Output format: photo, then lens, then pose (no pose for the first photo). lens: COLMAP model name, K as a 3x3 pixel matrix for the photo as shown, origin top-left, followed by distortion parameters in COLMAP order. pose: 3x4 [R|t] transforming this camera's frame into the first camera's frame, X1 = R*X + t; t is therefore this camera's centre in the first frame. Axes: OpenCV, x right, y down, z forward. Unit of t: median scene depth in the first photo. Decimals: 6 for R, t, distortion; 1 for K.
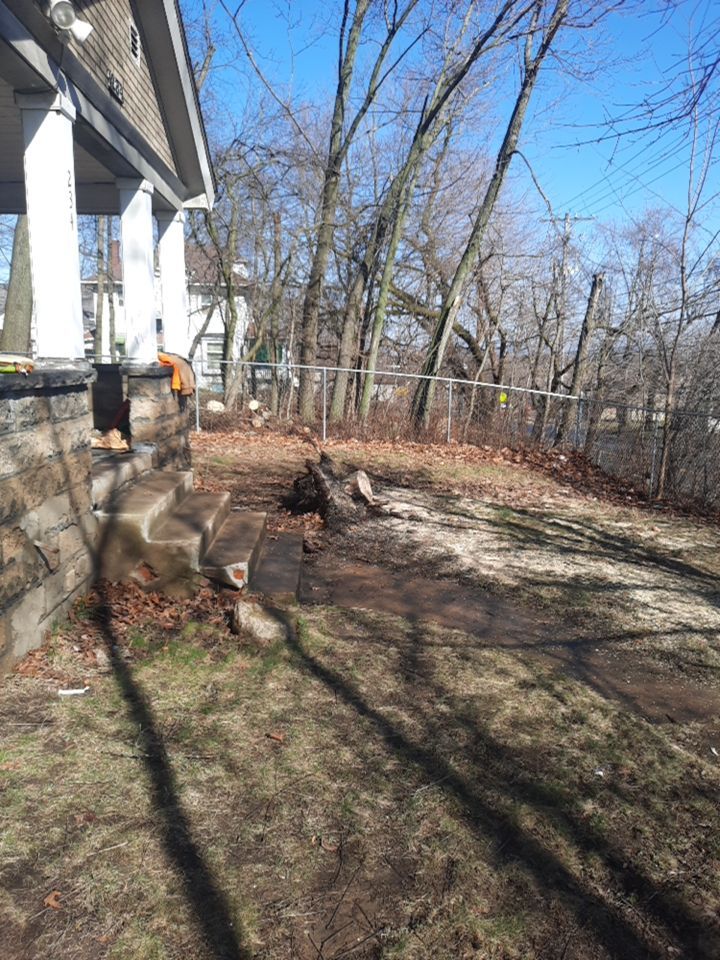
lens RADIAL K [[702.2, 0, 357.6], [0, 702.2, 477.0], [0, 0, 1]] dist [0.043656, -0.034959]
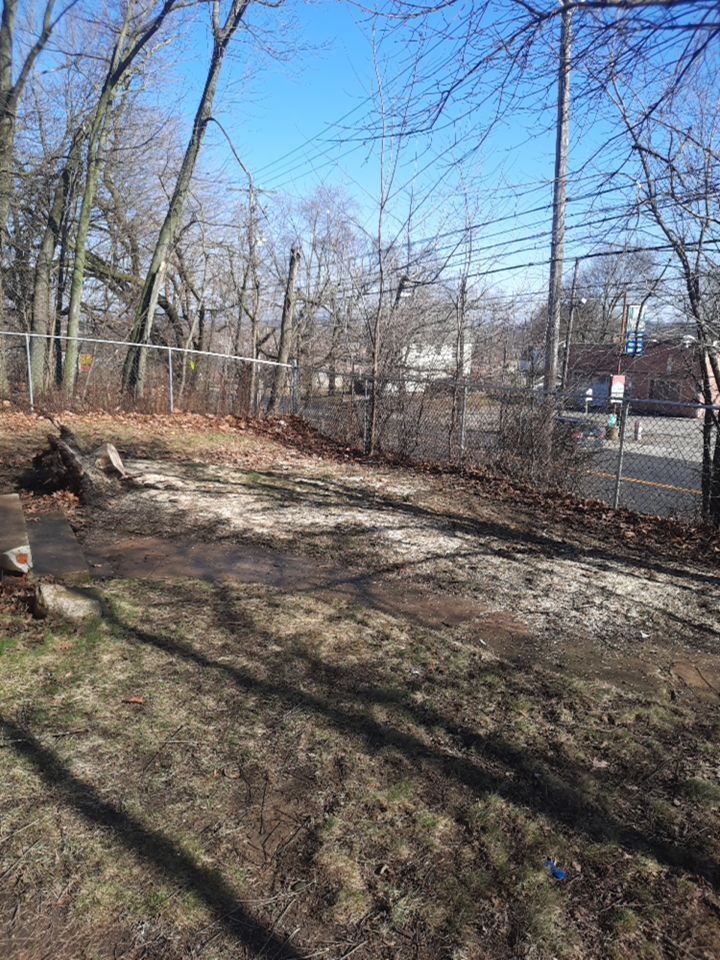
lens RADIAL K [[702.2, 0, 355.4], [0, 702.2, 478.7], [0, 0, 1]] dist [0.043656, -0.034959]
pose [[0.907298, -0.076048, 0.413553, -0.109659], [0.056649, 0.996650, 0.058990, 0.001498], [-0.416654, -0.030094, 0.908567, -0.028769]]
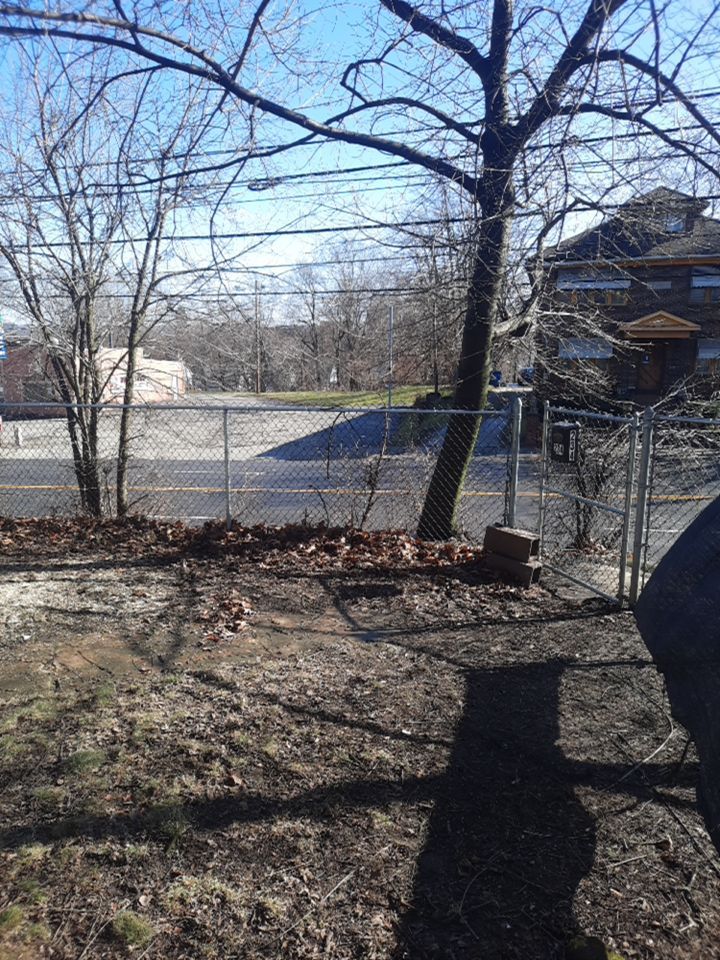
lens RADIAL K [[702.2, 0, 358.4], [0, 702.2, 481.2], [0, 0, 1]] dist [0.043656, -0.034959]
pose [[0.301139, -0.194285, 0.933578, -0.096621], [0.158649, 0.975588, 0.151853, 0.009083], [-0.940290, 0.102383, 0.324611, -0.066160]]
